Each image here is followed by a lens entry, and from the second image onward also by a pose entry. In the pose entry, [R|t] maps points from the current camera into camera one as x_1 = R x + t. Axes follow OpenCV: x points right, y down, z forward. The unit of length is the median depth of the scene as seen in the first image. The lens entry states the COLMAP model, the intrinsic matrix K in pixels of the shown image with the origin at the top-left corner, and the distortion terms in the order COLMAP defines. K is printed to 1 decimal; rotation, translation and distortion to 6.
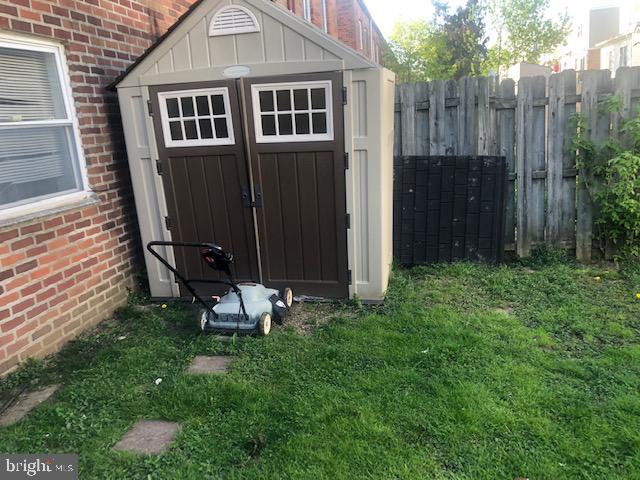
lens RADIAL K [[517.7, 0, 320.0], [0, 517.7, 240.0], [0, 0, 1]] dist [0.008831, 0.006644]
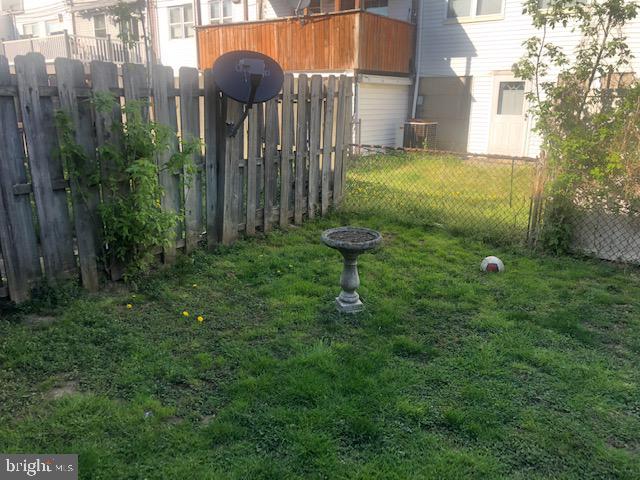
lens RADIAL K [[517.7, 0, 320.0], [0, 517.7, 240.0], [0, 0, 1]] dist [0.008831, 0.006644]
pose [[0.417015, -0.151638, 0.896161, -0.081852], [0.153329, 0.983590, 0.095083, -0.063896], [-0.895873, 0.097757, 0.433422, 0.324715]]
